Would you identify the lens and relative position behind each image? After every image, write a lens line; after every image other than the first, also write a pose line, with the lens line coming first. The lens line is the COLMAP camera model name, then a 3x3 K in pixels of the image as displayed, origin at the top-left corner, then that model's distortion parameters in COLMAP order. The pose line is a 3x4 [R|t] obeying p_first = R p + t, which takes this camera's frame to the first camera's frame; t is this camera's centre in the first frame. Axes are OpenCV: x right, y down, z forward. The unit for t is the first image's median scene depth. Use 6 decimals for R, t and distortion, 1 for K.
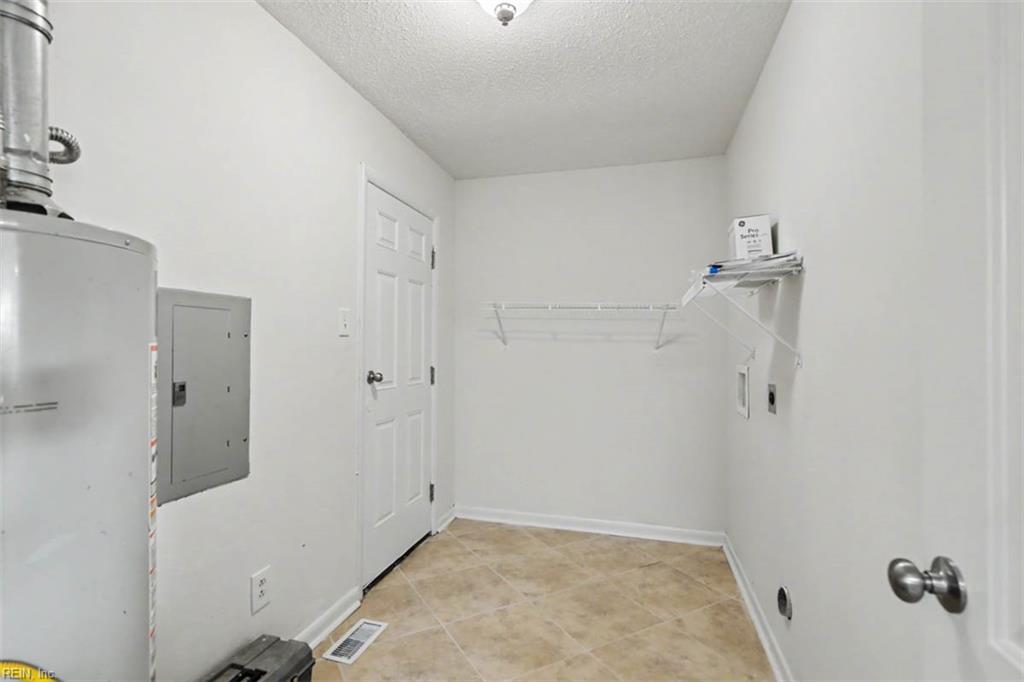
lens RADIAL K [[481.2, 0, 512.0], [0, 481.2, 341.0], [0, 0, 1]] dist [0.000172, 0.000075]
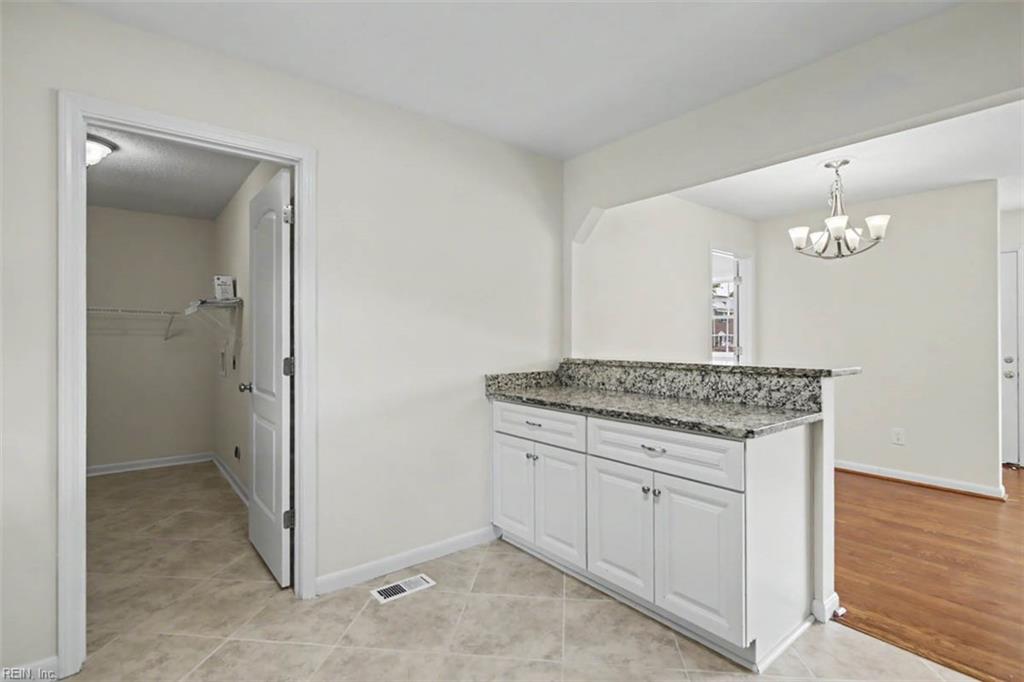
lens RADIAL K [[481.2, 0, 512.0], [0, 481.2, 341.0], [0, 0, 1]] dist [0.000172, 0.000075]
pose [[0.587384, -0.005792, 0.809288, -0.454081], [-0.007455, 0.999893, 0.012567, -0.011690], [-0.809274, -0.013415, 0.587278, -1.233270]]
